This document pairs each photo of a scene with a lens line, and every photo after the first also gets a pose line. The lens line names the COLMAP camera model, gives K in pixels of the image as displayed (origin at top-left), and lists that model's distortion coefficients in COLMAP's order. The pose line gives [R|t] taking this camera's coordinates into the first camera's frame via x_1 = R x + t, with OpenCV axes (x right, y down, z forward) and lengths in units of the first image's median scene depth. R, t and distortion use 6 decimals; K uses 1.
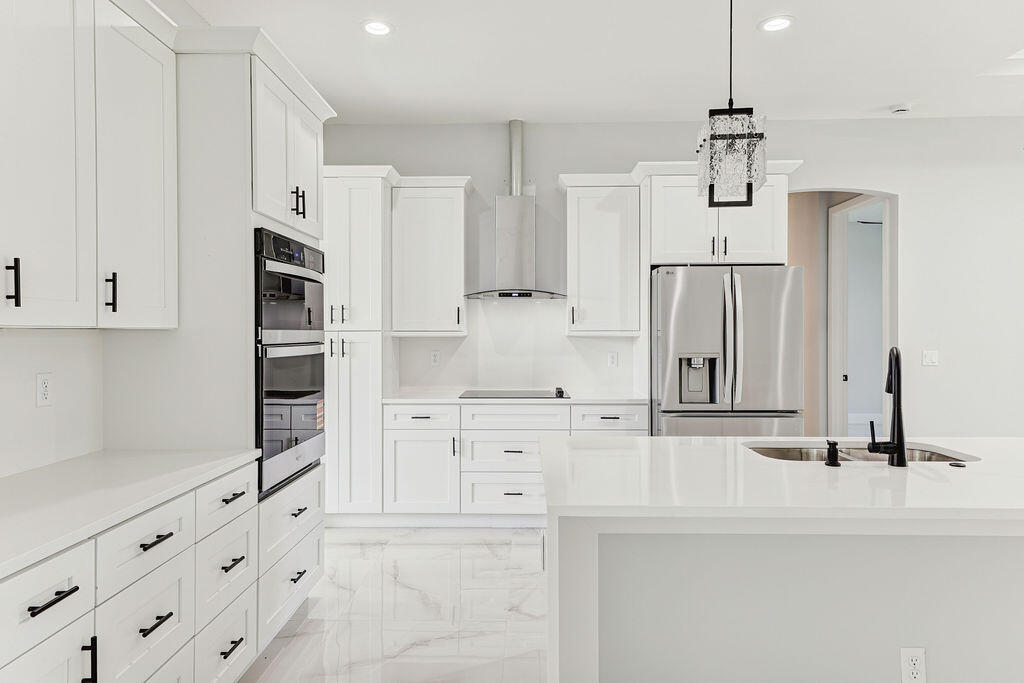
lens RADIAL K [[606.7, 0, 505.3], [0, 606.7, 337.9], [0, 0, 1]] dist [-0.005997, 0.000403]
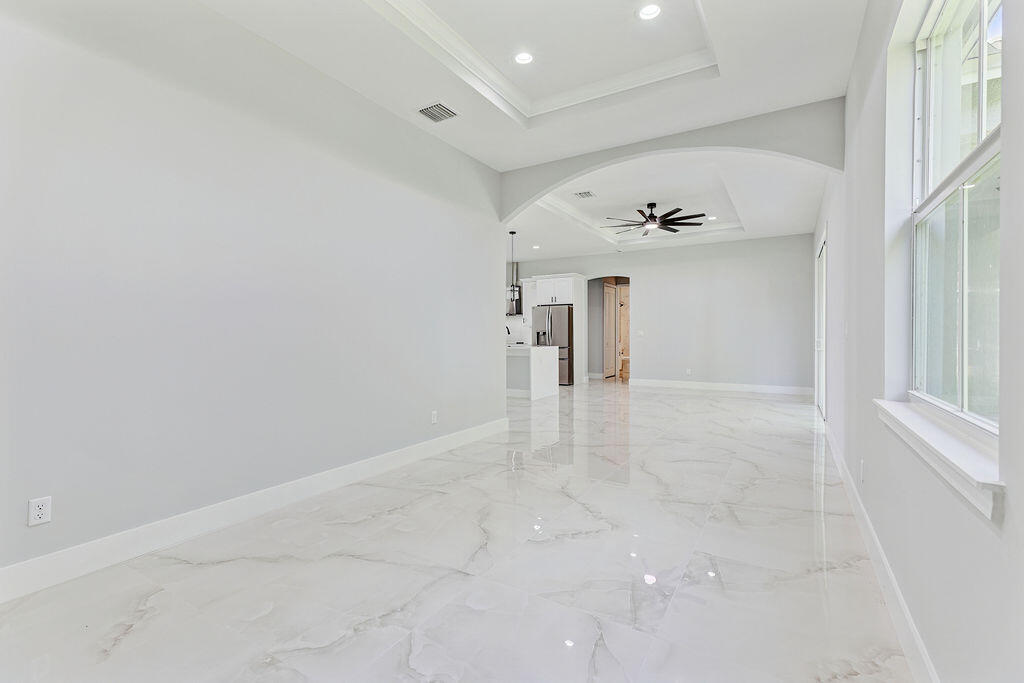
lens RADIAL K [[456.4, 0, 507.9], [0, 456.4, 326.2], [0, 0, 1]] dist [-0.000796, 0.002197]
pose [[0.880806, -0.004756, -0.473453, 1.387725], [-0.003089, 0.999871, -0.015792, 0.039567], [0.473467, 0.015372, 0.880677, -1.415365]]
